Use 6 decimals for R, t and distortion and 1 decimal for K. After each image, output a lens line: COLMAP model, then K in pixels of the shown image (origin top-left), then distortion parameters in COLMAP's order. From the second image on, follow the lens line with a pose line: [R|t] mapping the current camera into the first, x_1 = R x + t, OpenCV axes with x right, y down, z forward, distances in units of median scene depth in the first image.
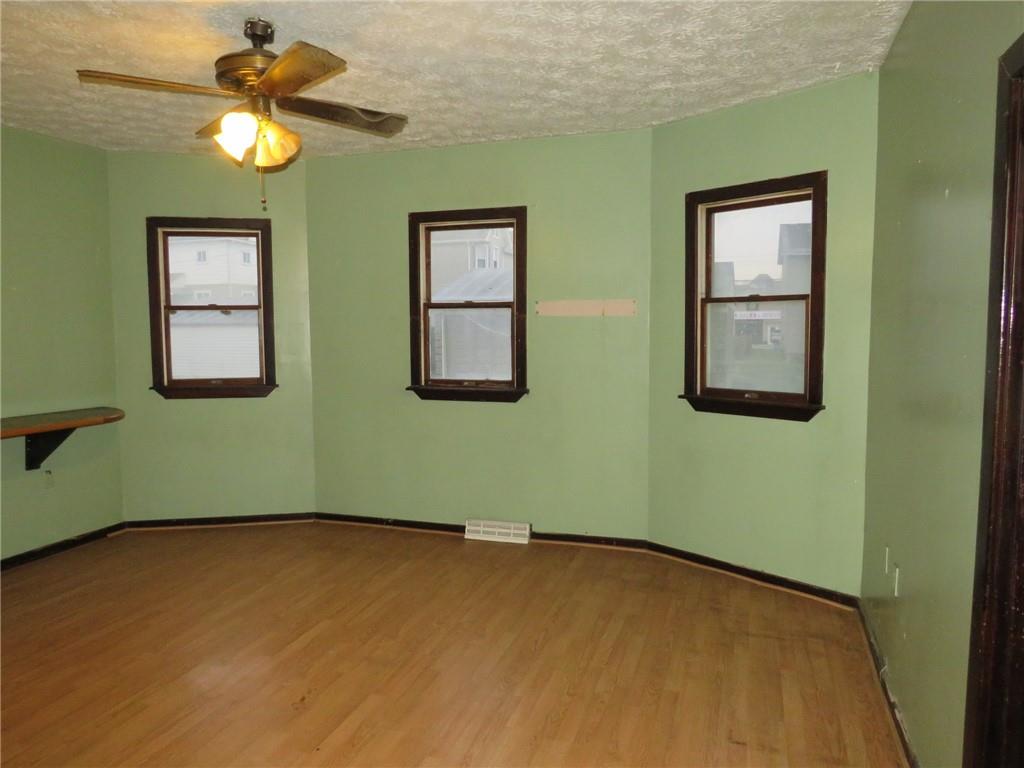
lens RADIAL K [[745.3, 0, 513.8], [0, 745.3, 390.5], [0, 0, 1]] dist [-0.007812, 0.008415]
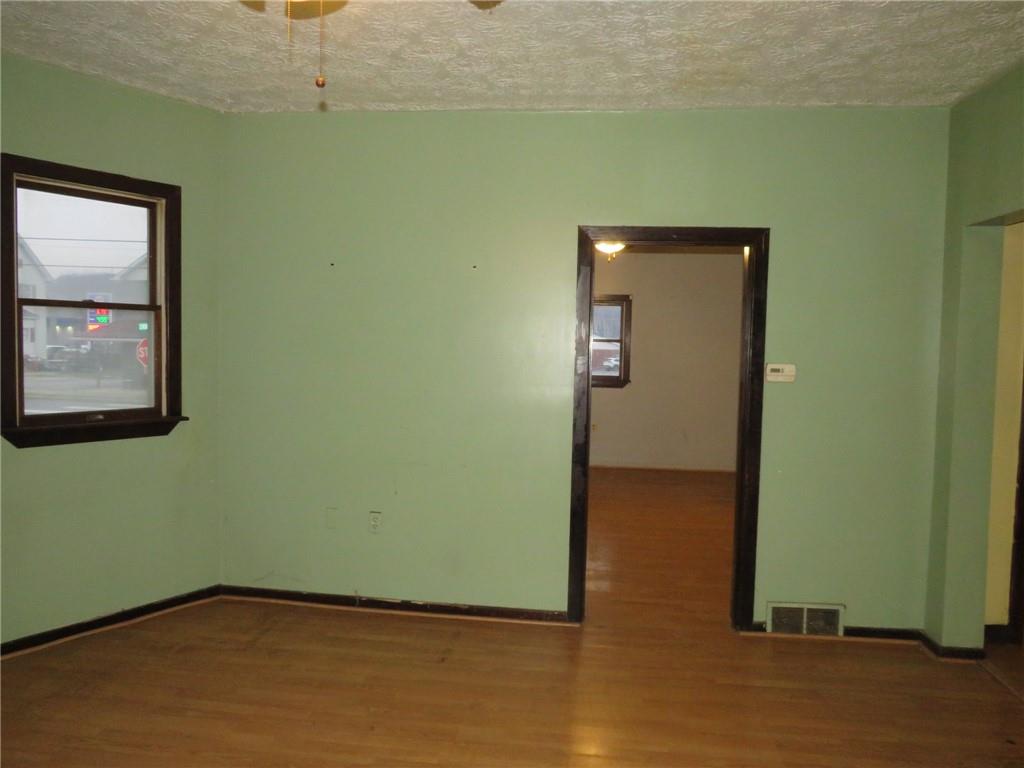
lens RADIAL K [[745.3, 0, 512.5], [0, 745.3, 380.7], [0, 0, 1]] dist [-0.007812, 0.008415]
pose [[-0.222708, -0.057166, 0.973208, -1.334981], [0.056911, 0.995814, 0.071518, -0.148711], [-0.973223, 0.071314, -0.218522, 1.528491]]
